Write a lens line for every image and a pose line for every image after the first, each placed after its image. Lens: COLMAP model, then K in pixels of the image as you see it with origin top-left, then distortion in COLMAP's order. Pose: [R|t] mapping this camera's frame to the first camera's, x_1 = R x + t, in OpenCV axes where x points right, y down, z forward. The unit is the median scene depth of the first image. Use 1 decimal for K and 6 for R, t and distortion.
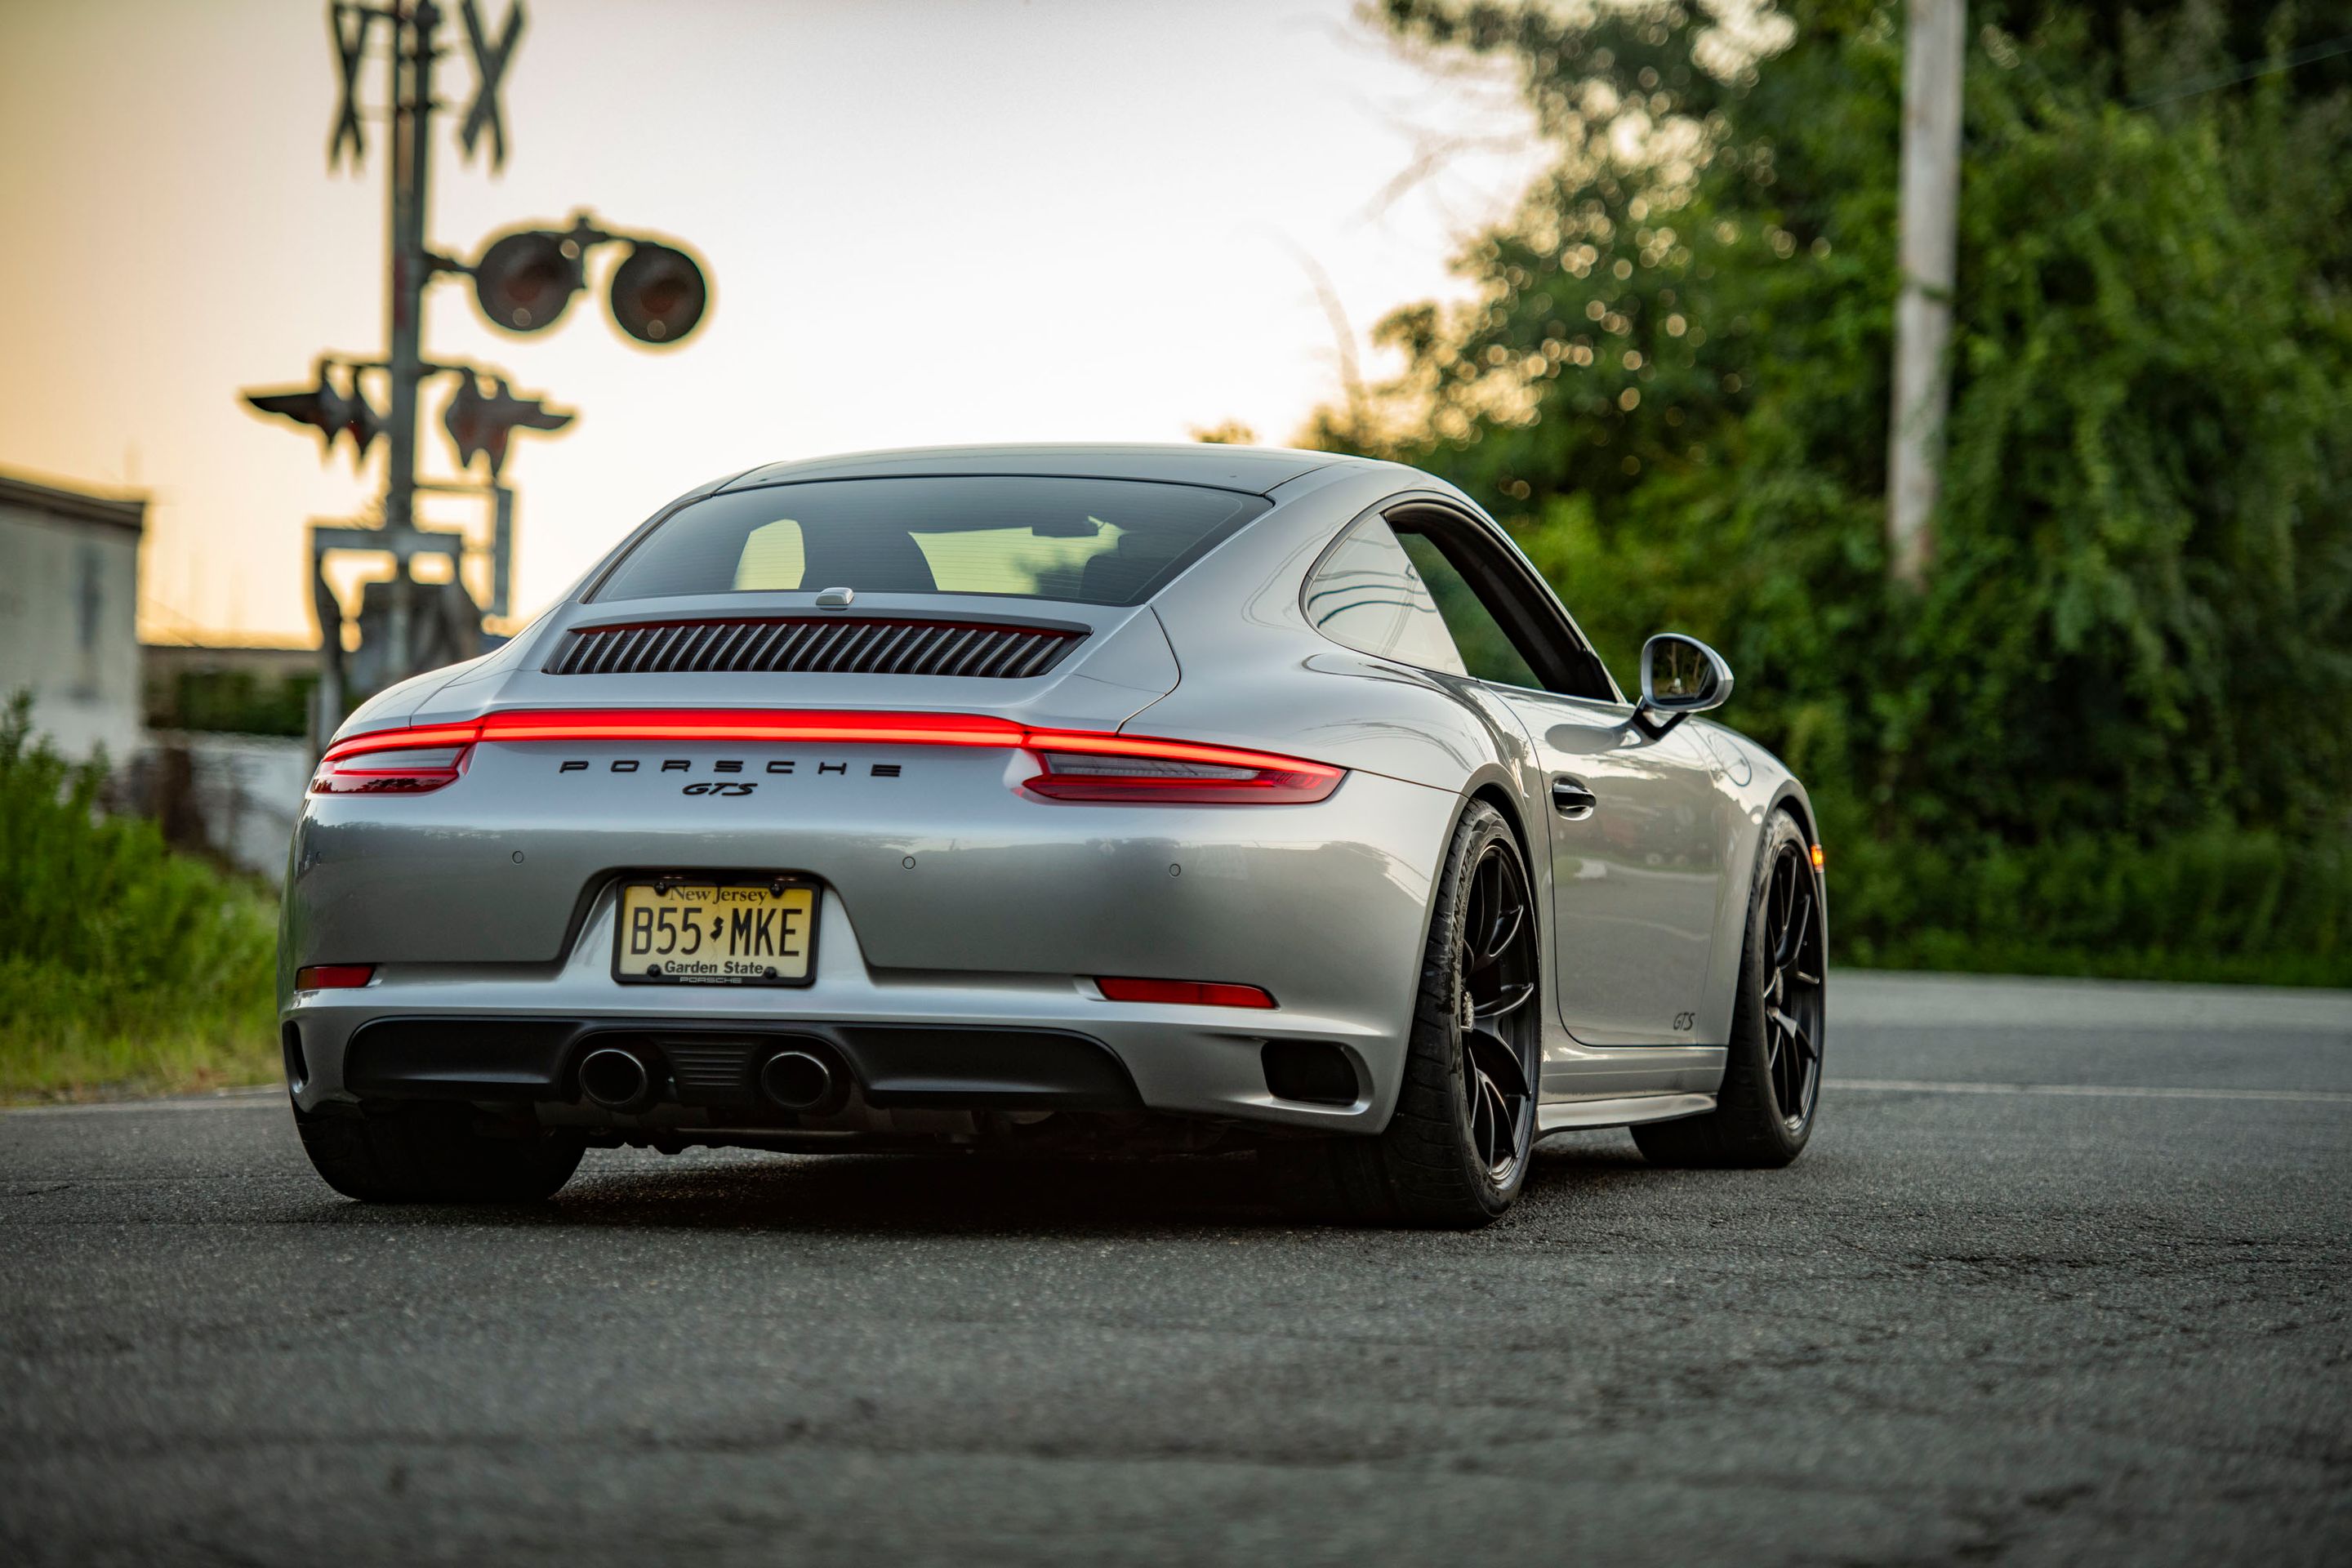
lens RADIAL K [[8341.1, 0, 1176.0], [0, 8341.1, 784.0], [0, 0, 1]] dist [0.691882, -1.386186]
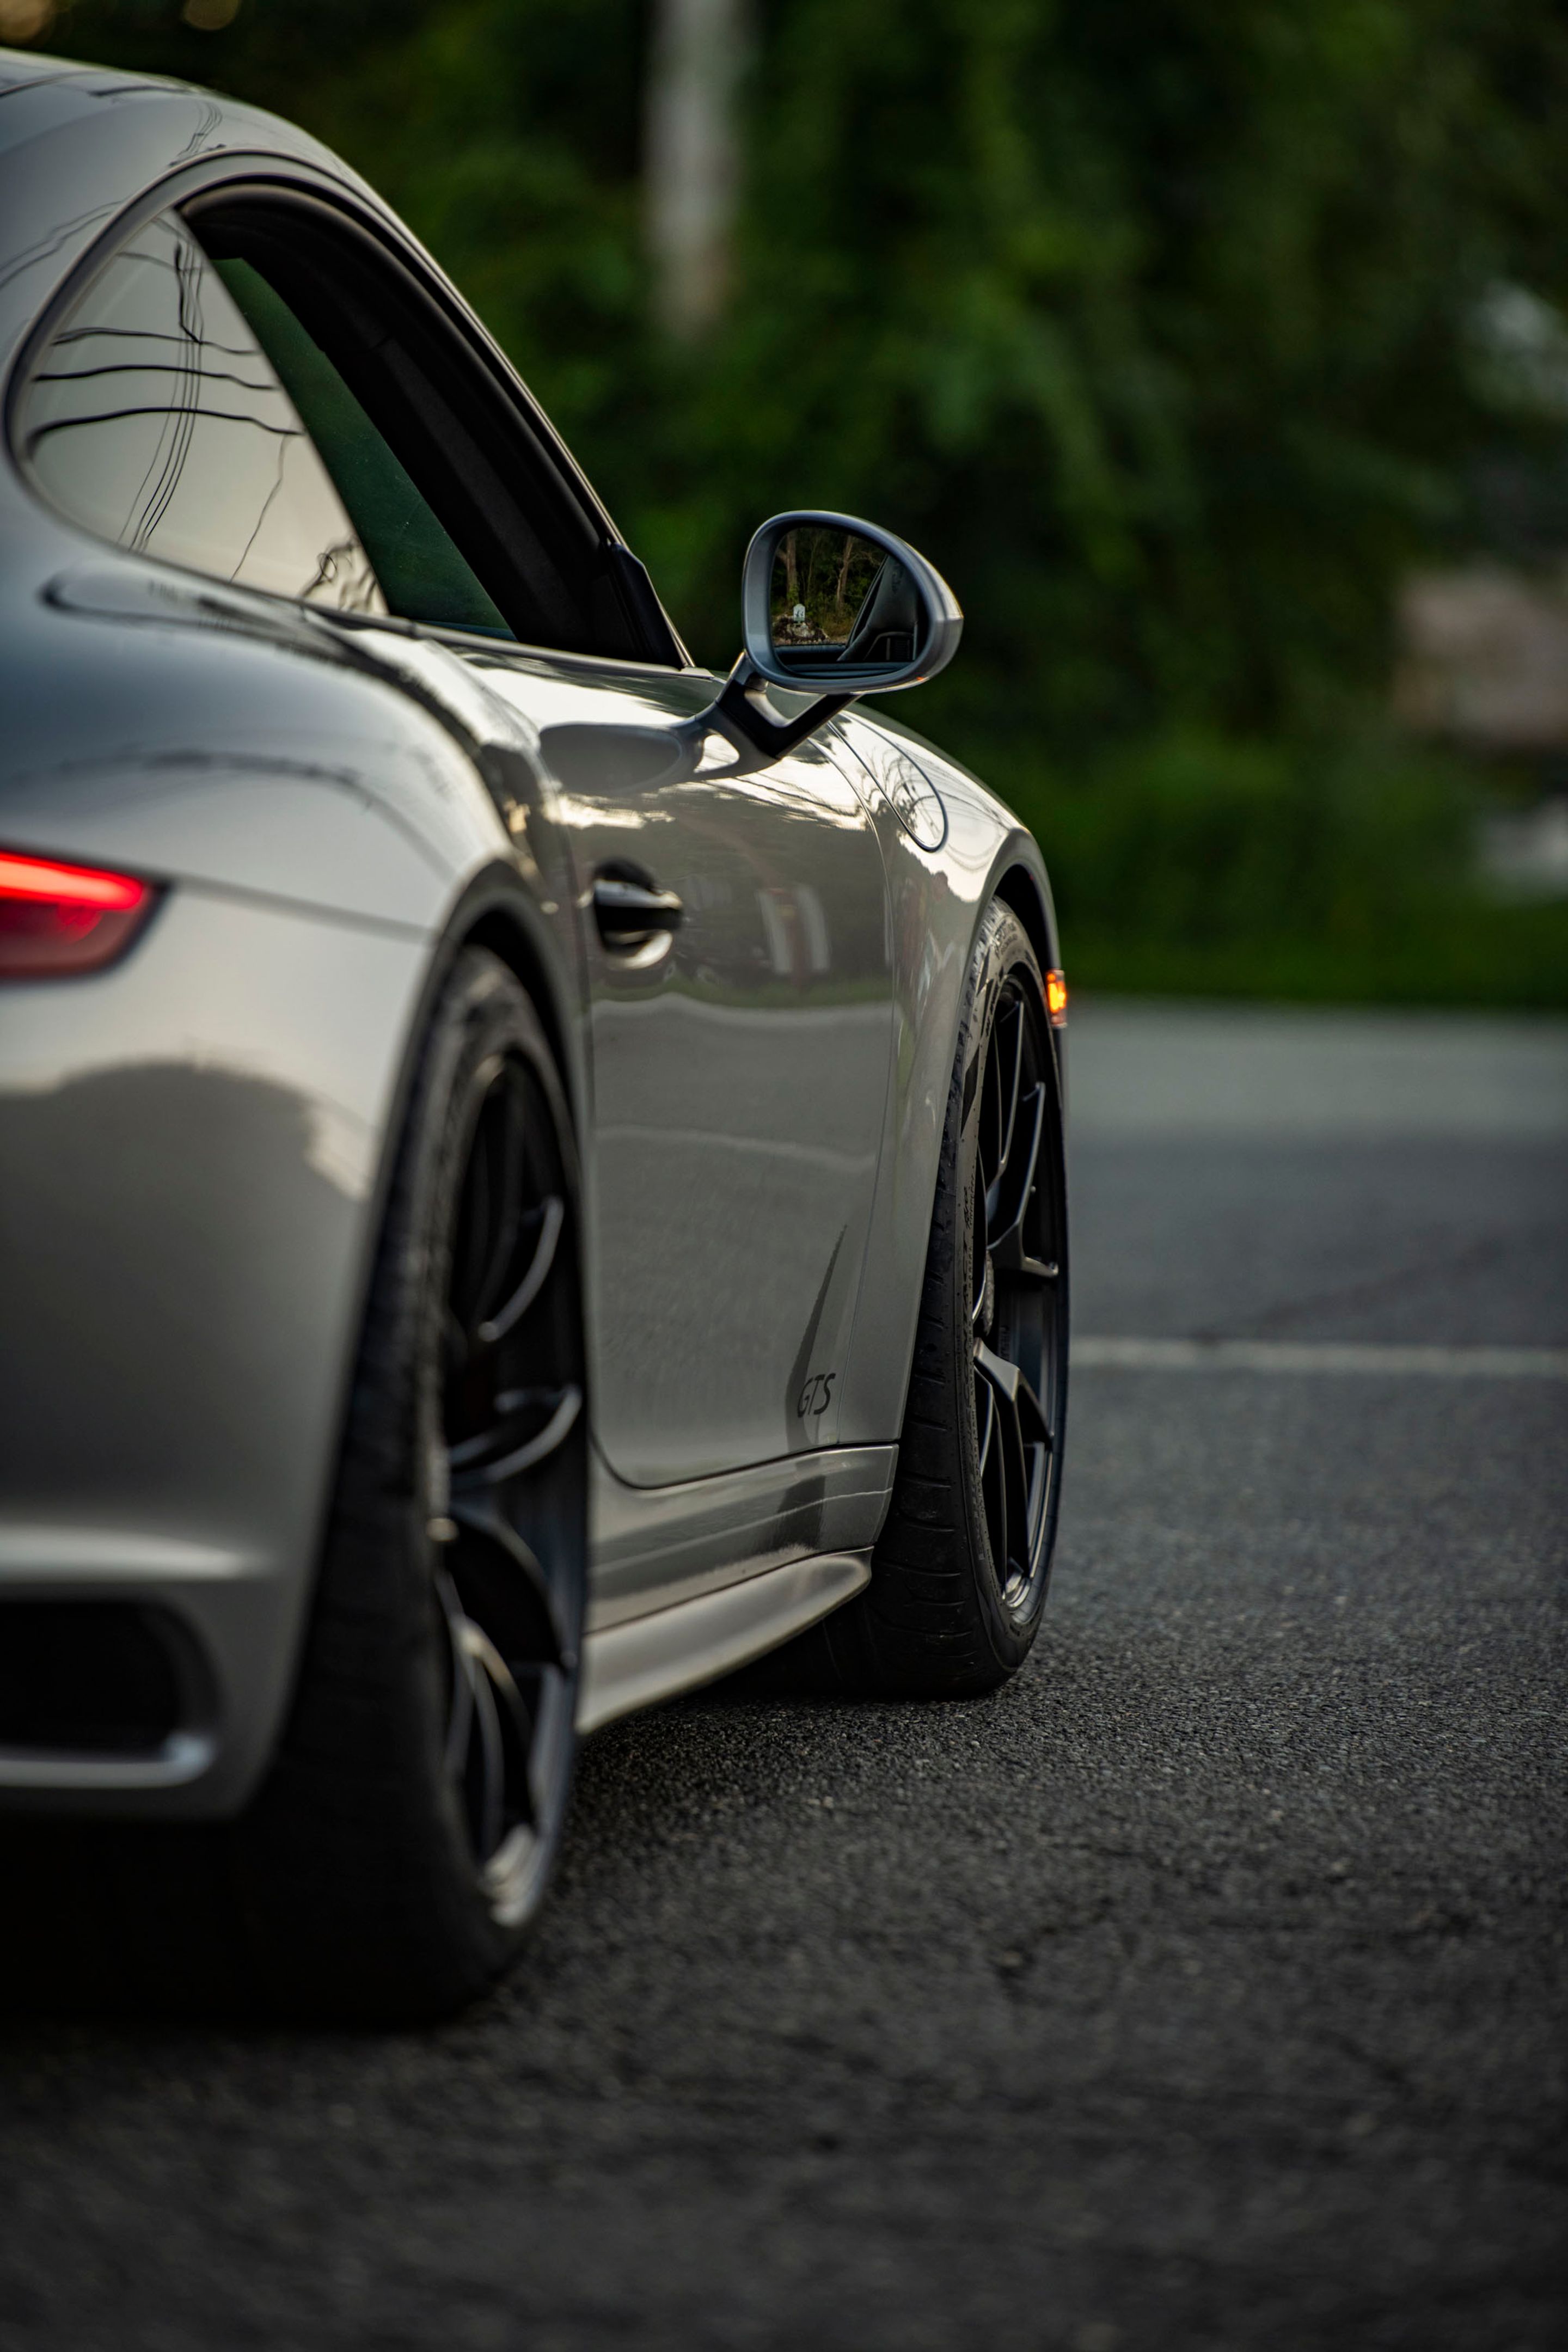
lens RADIAL K [[11379.7, 0, 784.0], [0, 11379.7, 1176.0], [0, 0, 1]] dist [1.841472, -2.159532]
pose [[0.992728, 0.004452, 0.120300, -0.012618], [-0.010734, 0.998609, 0.051624, -0.013726], [-0.119903, -0.052539, 0.991394, 0.403801]]
